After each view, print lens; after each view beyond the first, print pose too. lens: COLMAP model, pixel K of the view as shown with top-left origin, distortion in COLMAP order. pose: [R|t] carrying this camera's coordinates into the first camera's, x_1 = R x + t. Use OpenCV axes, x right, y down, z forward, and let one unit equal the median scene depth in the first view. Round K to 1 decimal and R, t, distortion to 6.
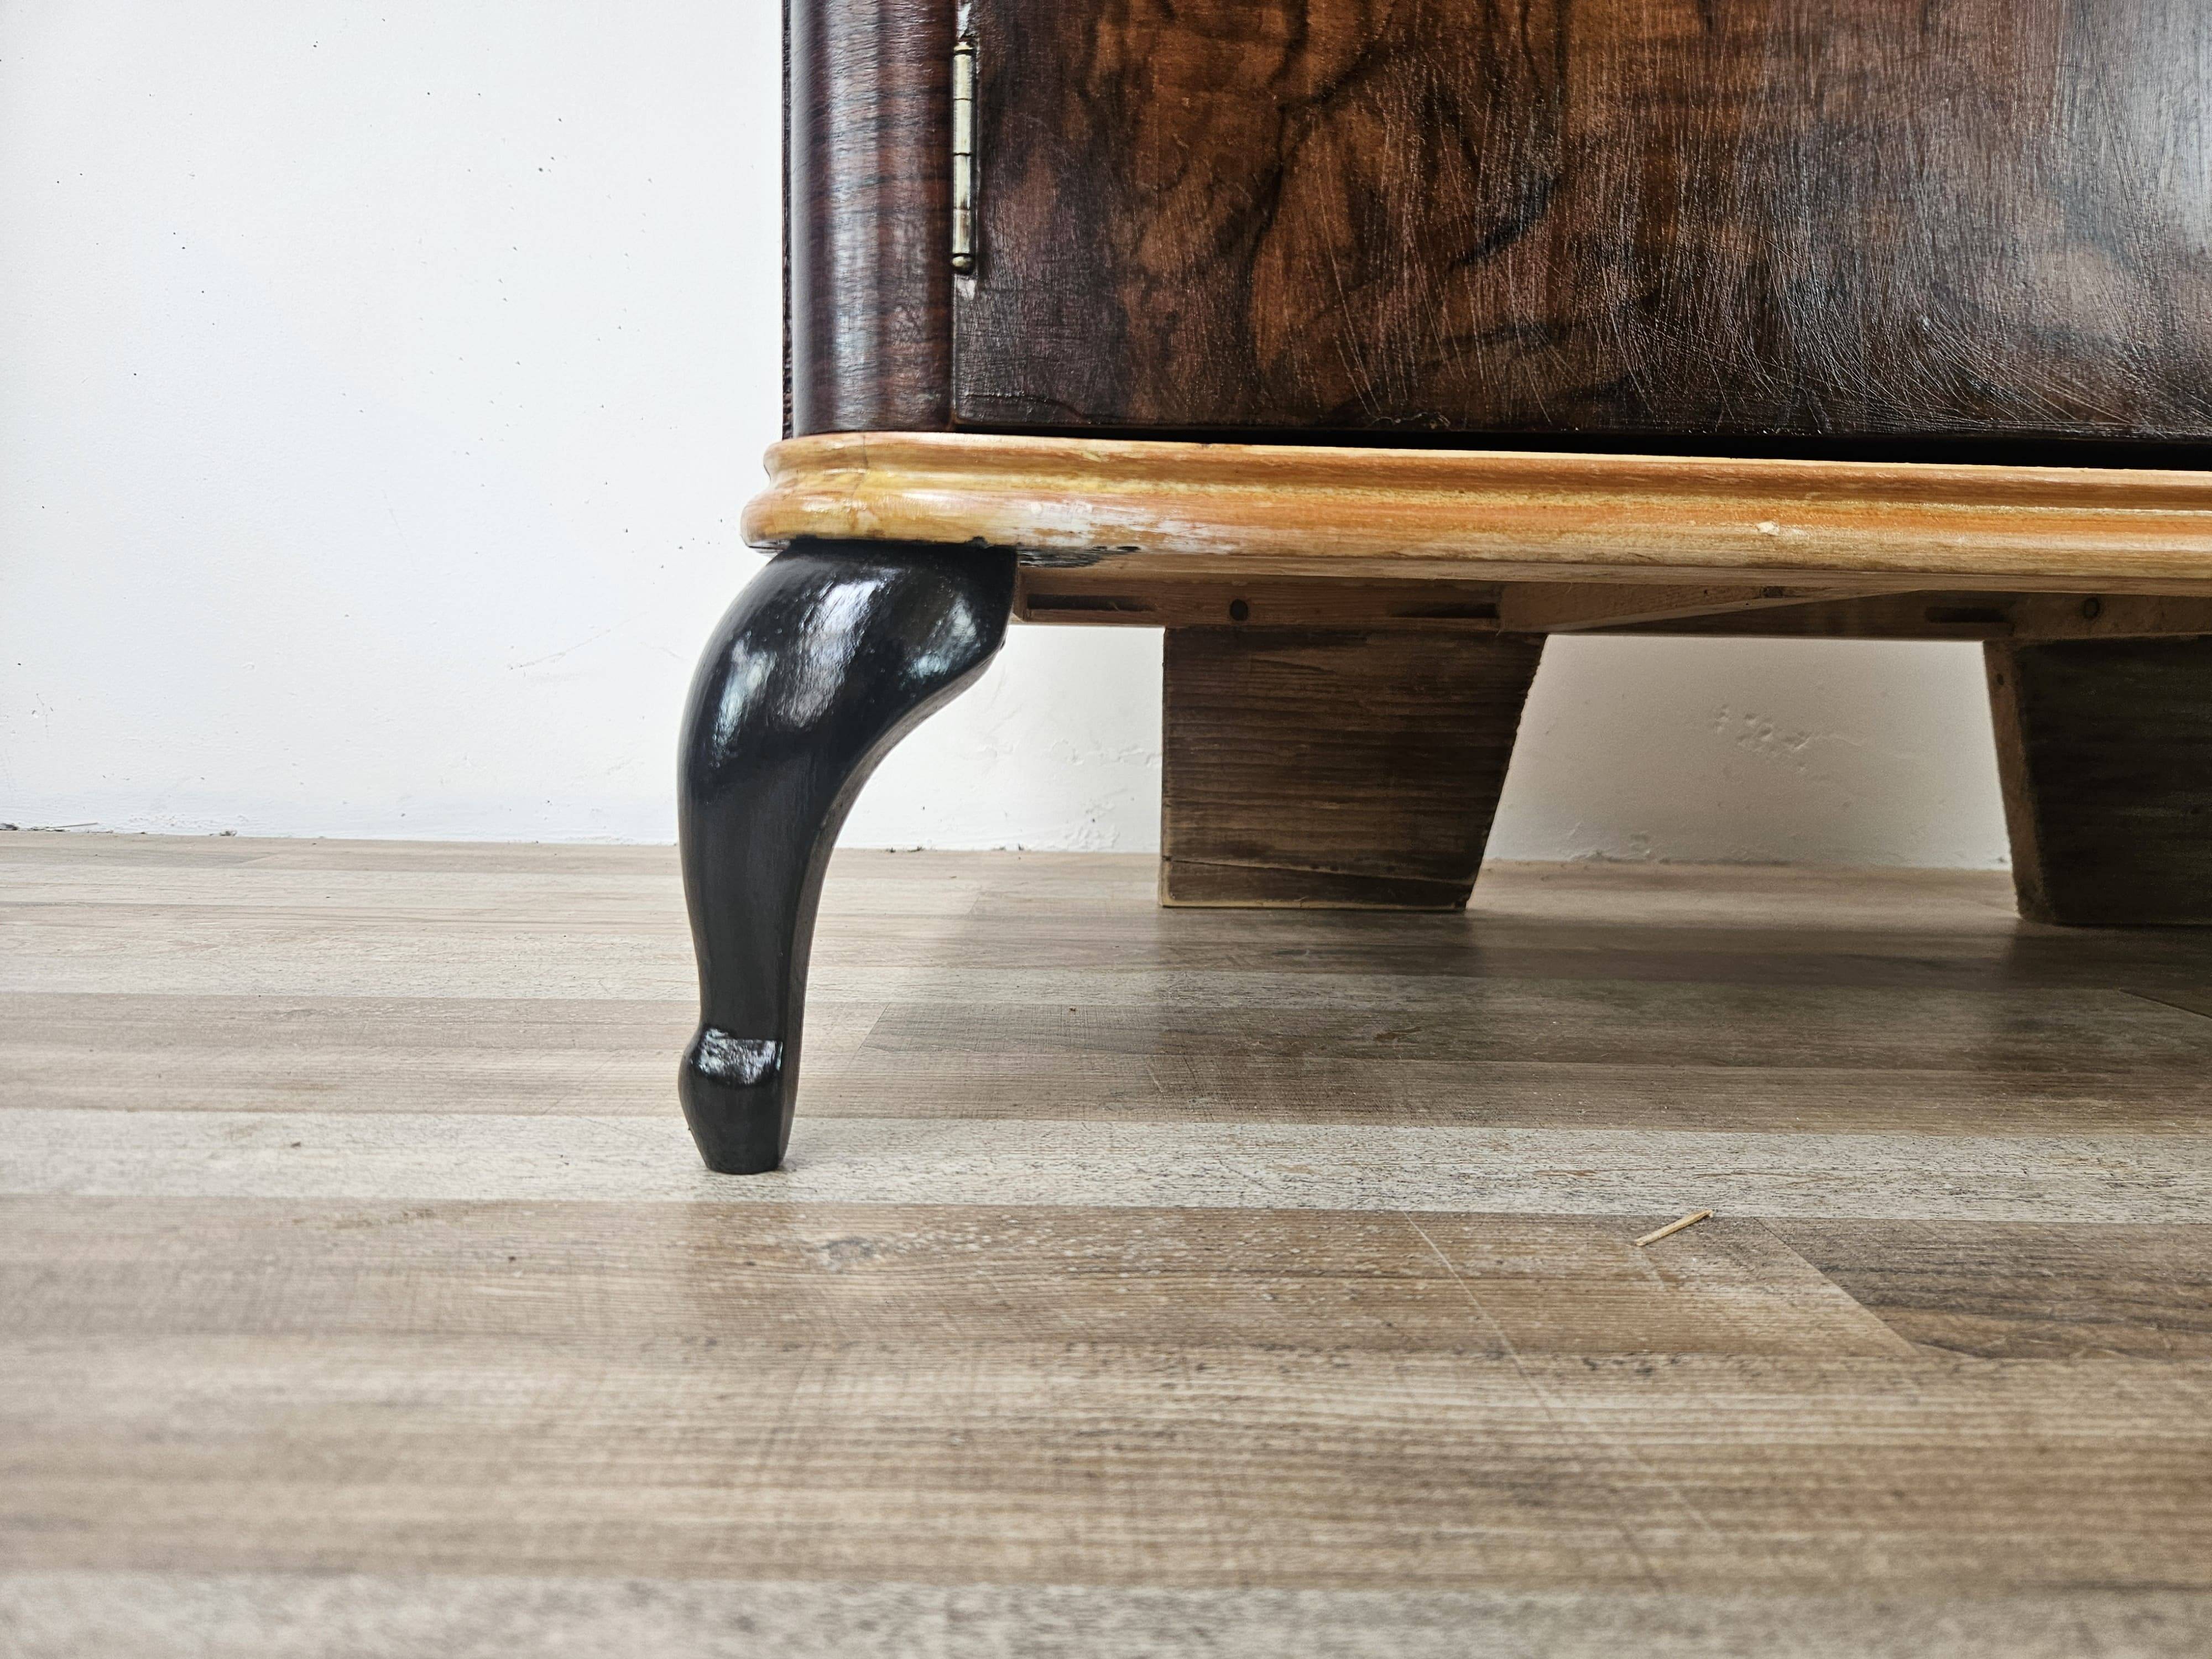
lens RADIAL K [[1502.8, 0, 1113.5], [0, 1502.8, 832.9], [0, 0, 1]] dist [0.053591, -0.052671]
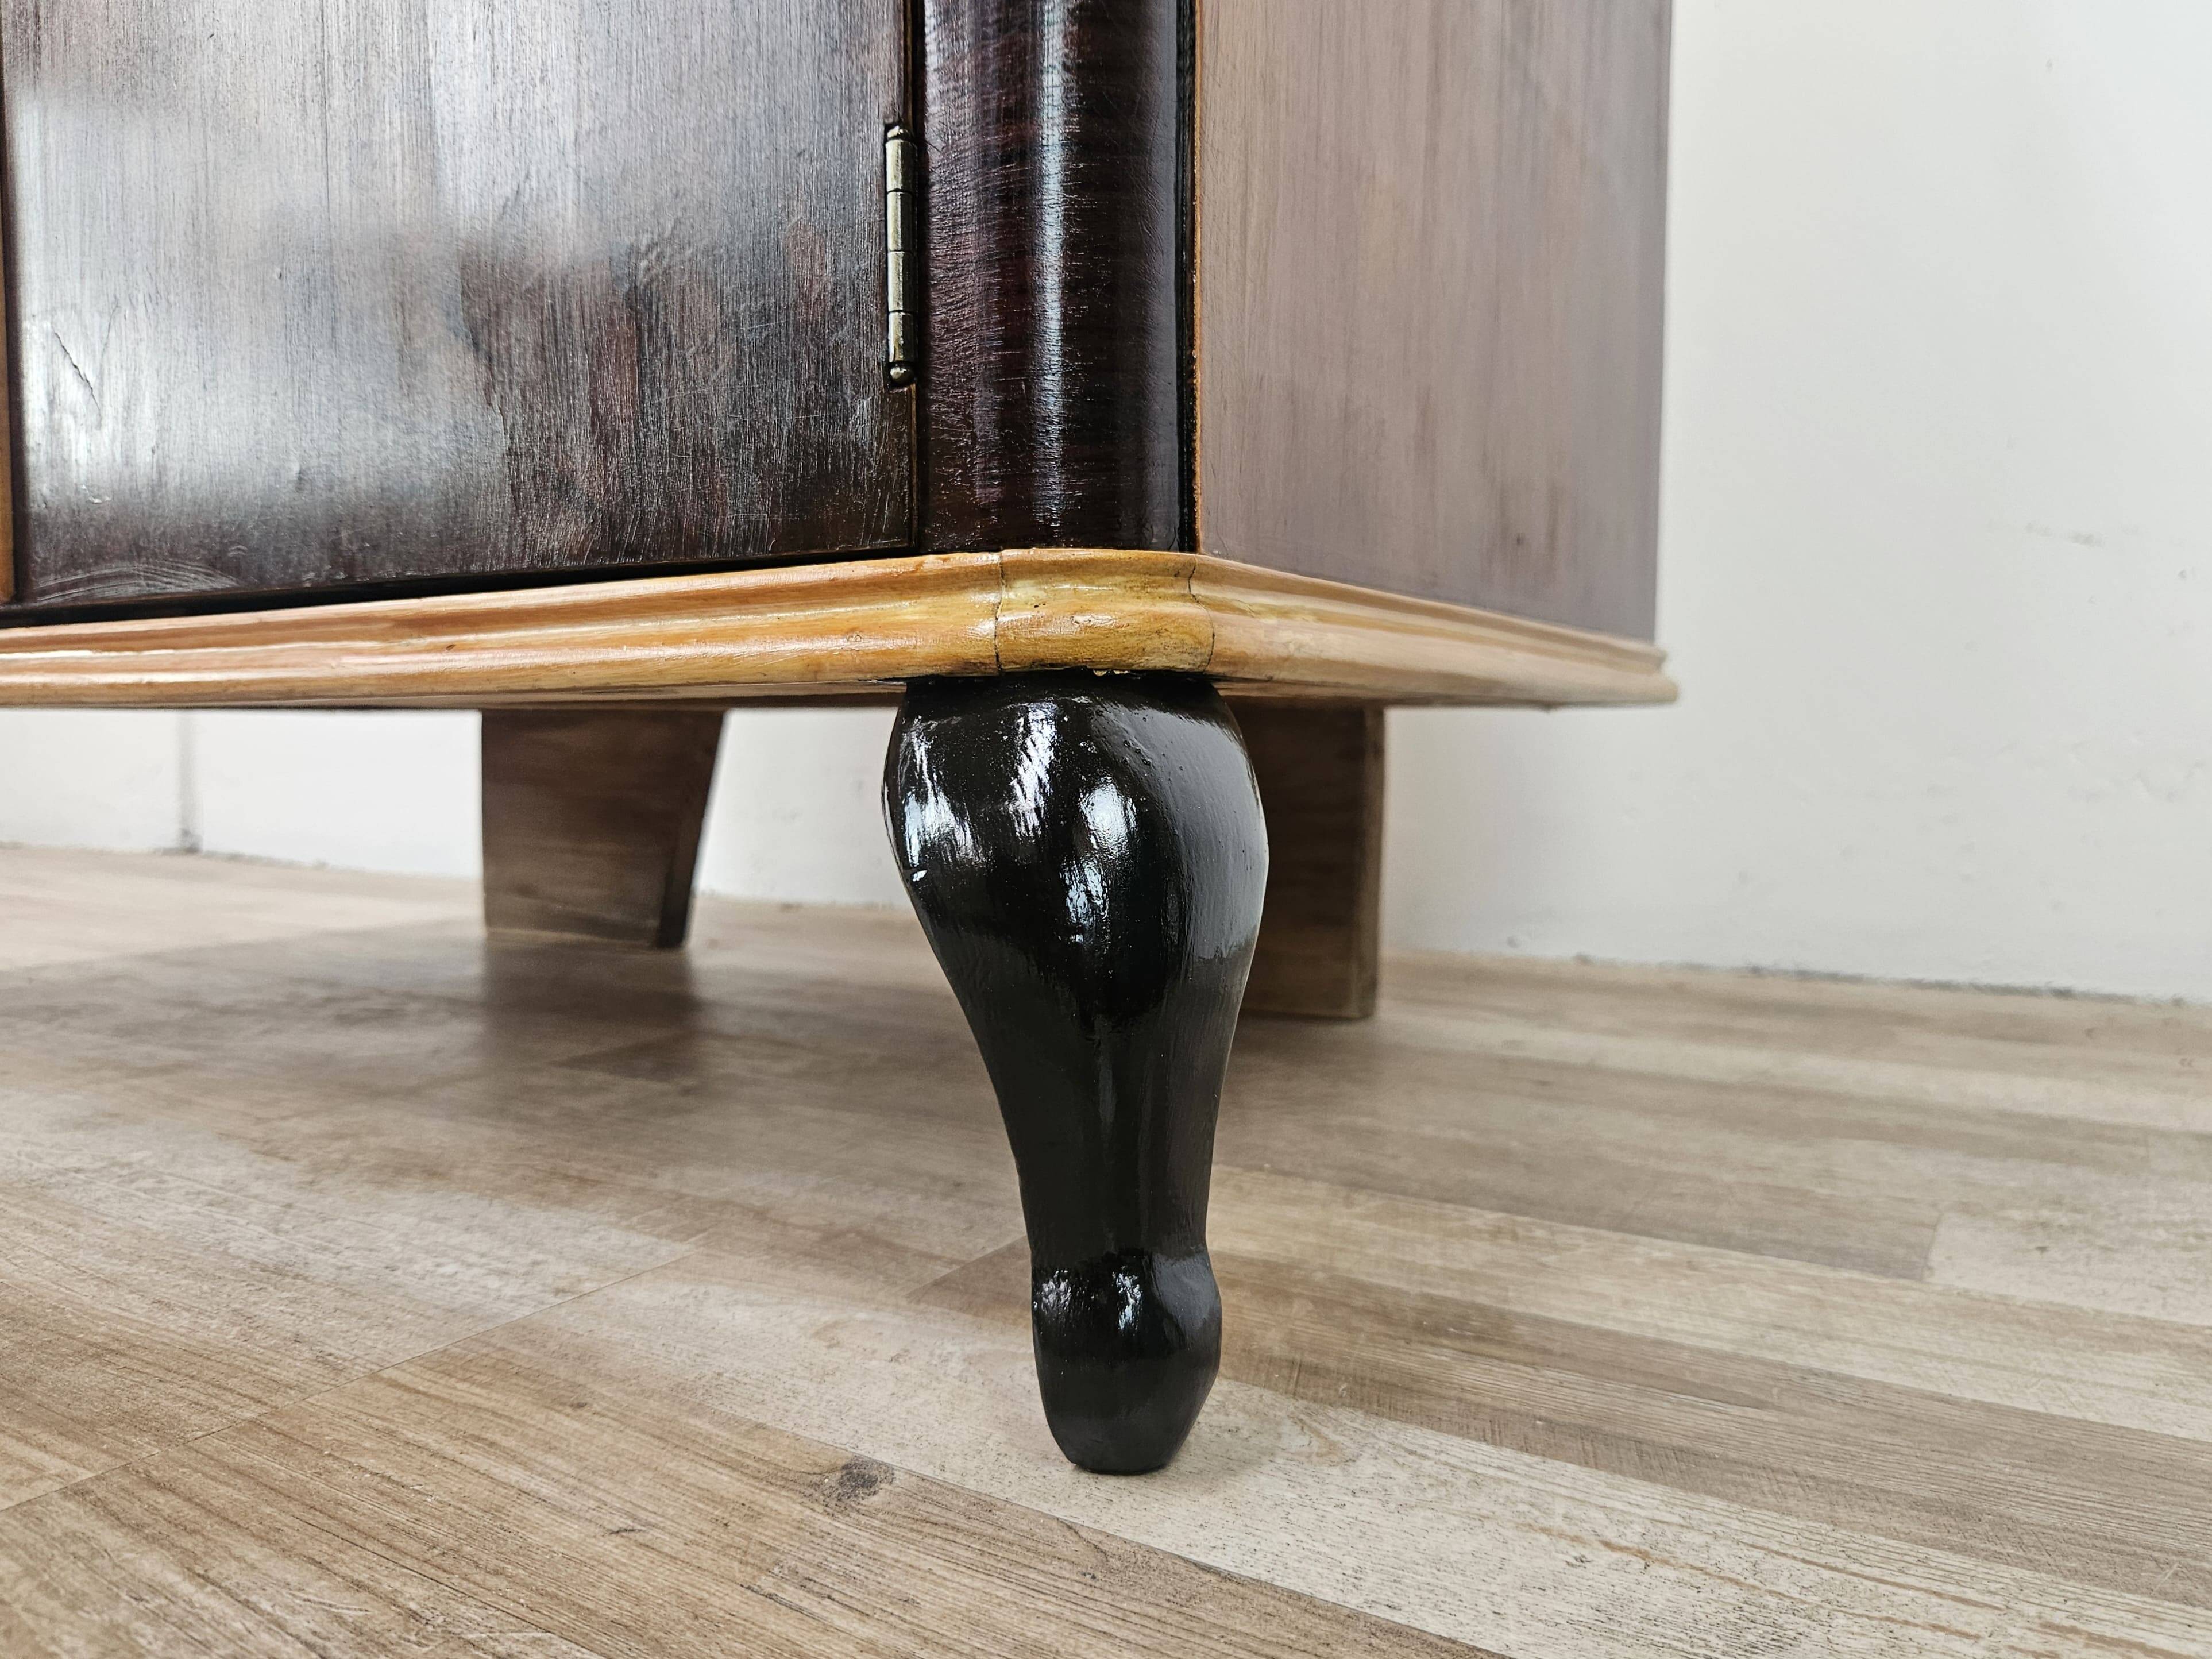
lens RADIAL K [[1597.9, 0, 1109.0], [0, 1597.9, 830.7], [0, 0, 1]] dist [0.003283, 0.000014]
pose [[0.851274, 0.013462, -0.524549, 2.860850], [-0.033746, 0.999006, -0.029126, -0.040444], [0.523635, 0.042495, 0.850882, 0.303028]]
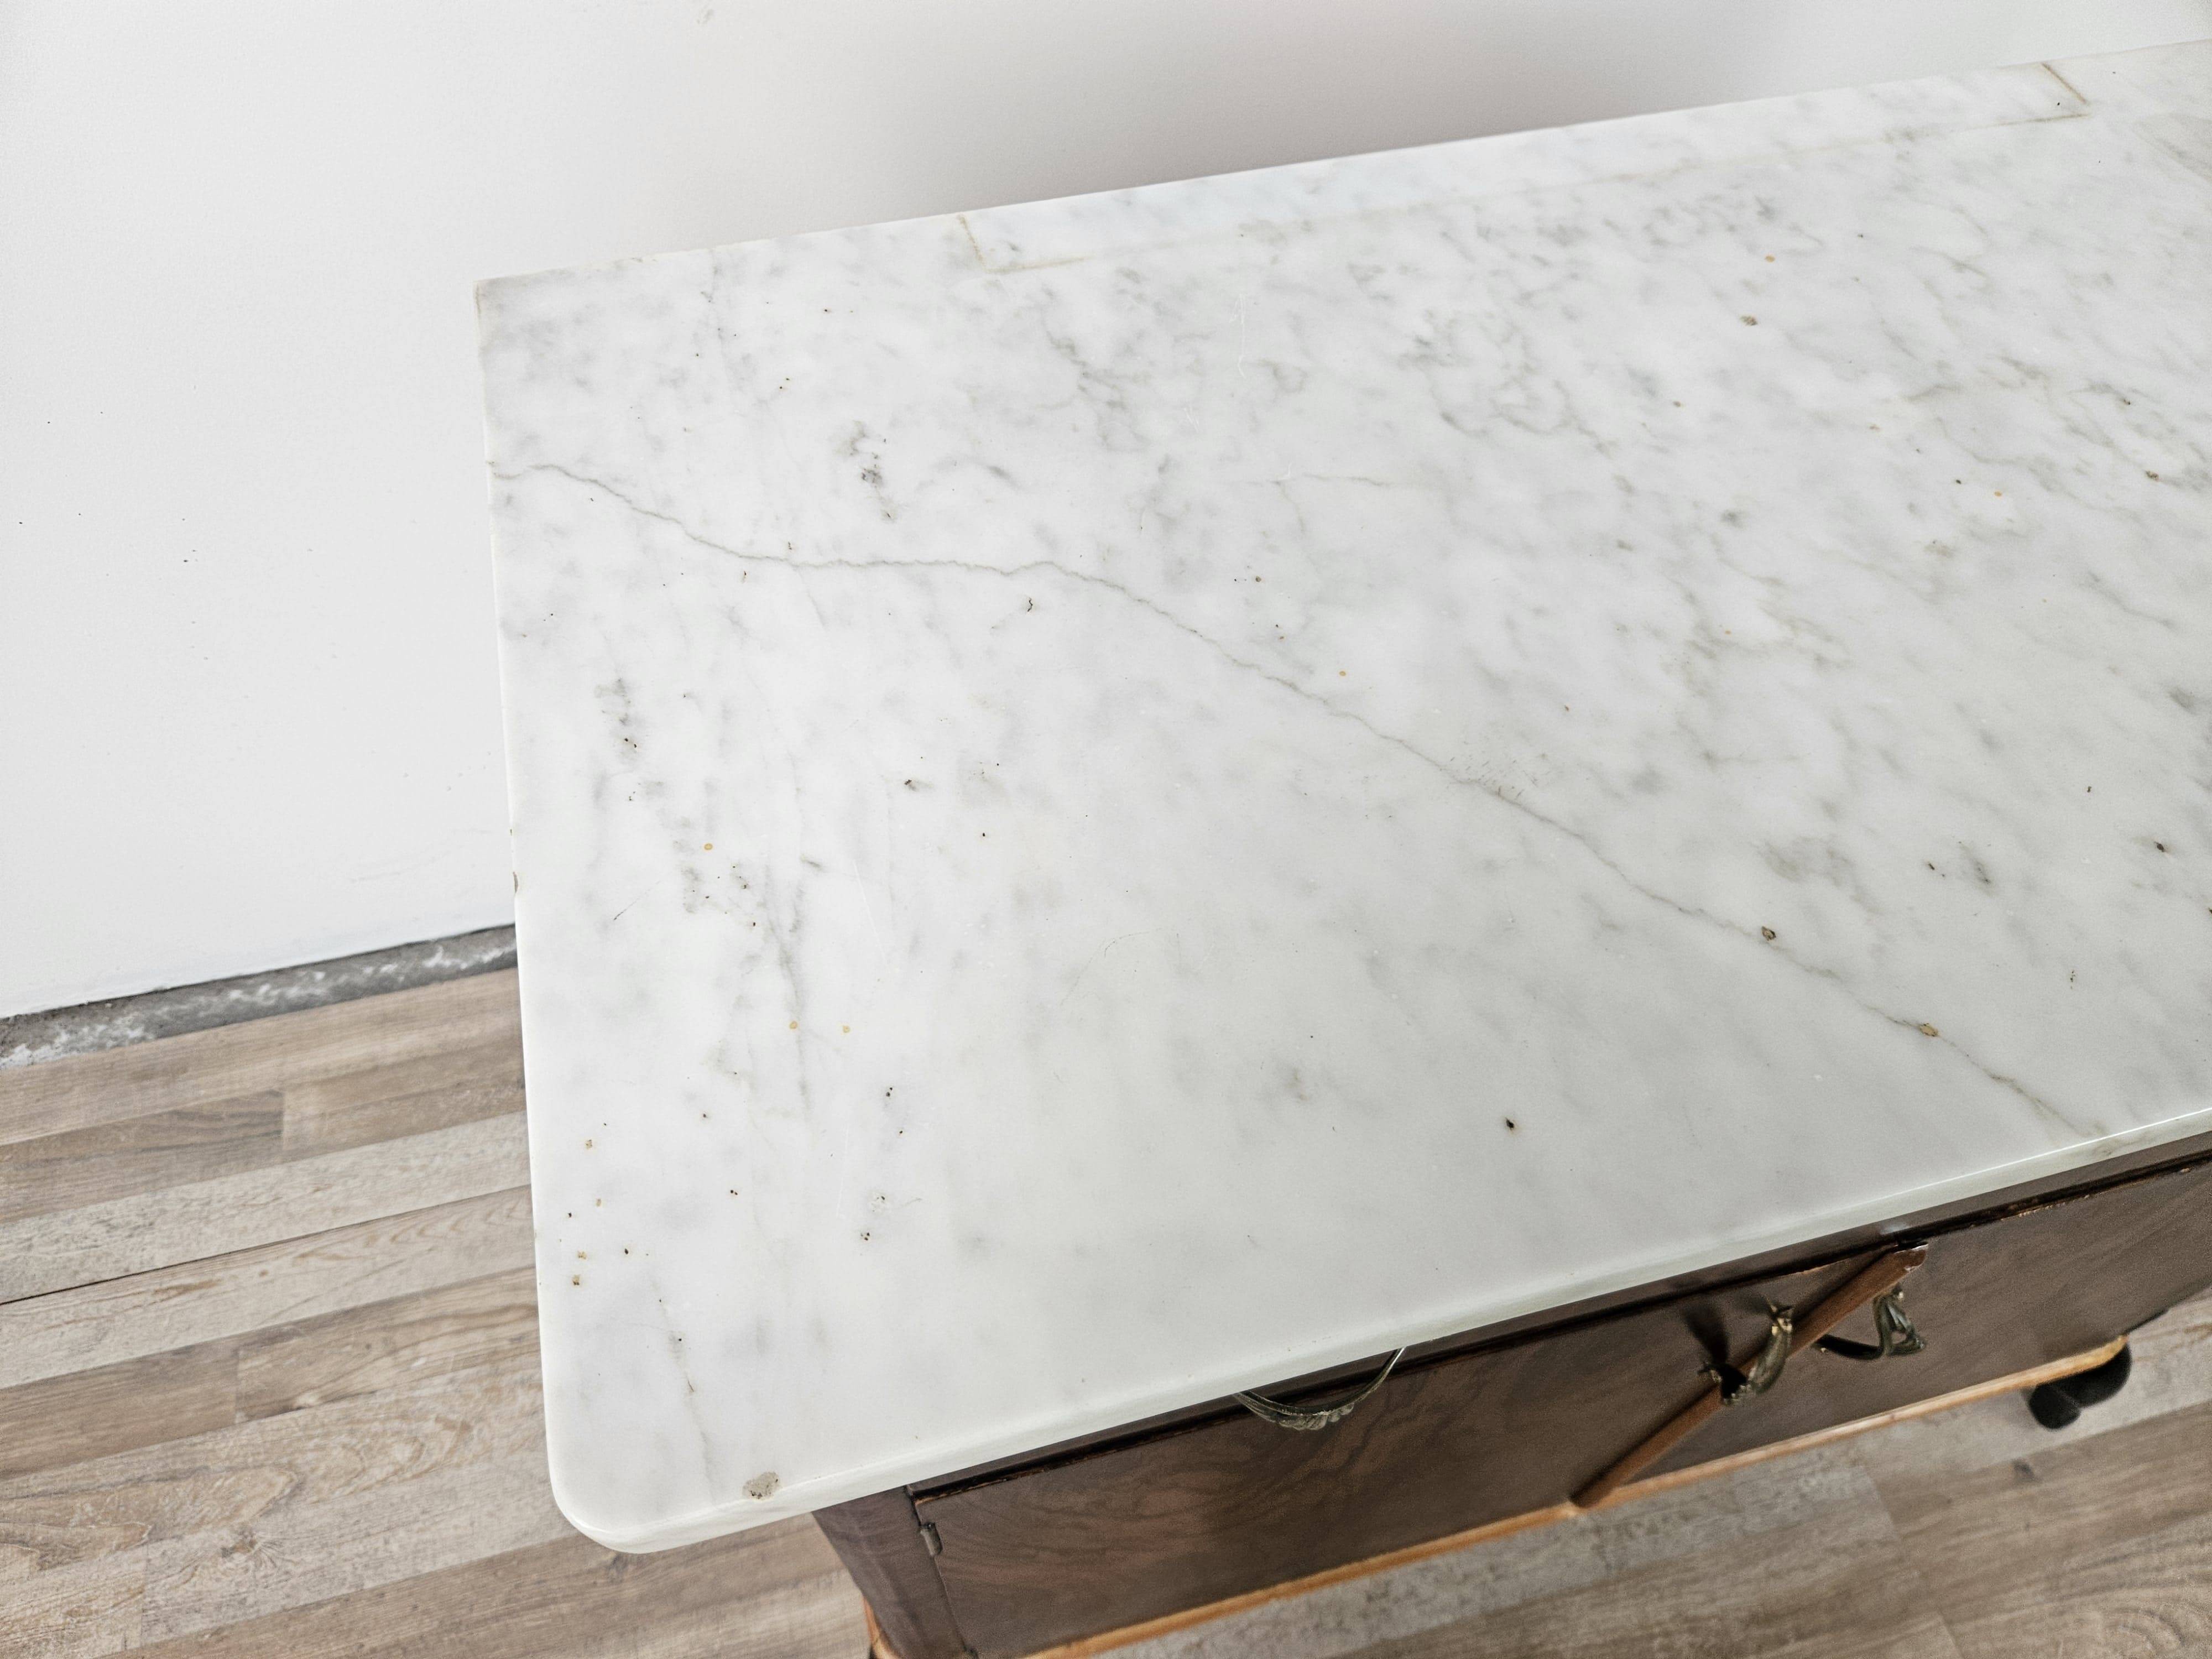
lens RADIAL K [[1498.9, 0, 1072.3], [0, 1498.9, 843.4], [0, 0, 1]] dist [0.046895, -0.050944]
pose [[0.969648, -0.206101, 0.131549, 0.010221], [0.031371, 0.638443, 0.769029, -3.340180], [-0.242484, -0.741561, 0.625531, 0.427552]]
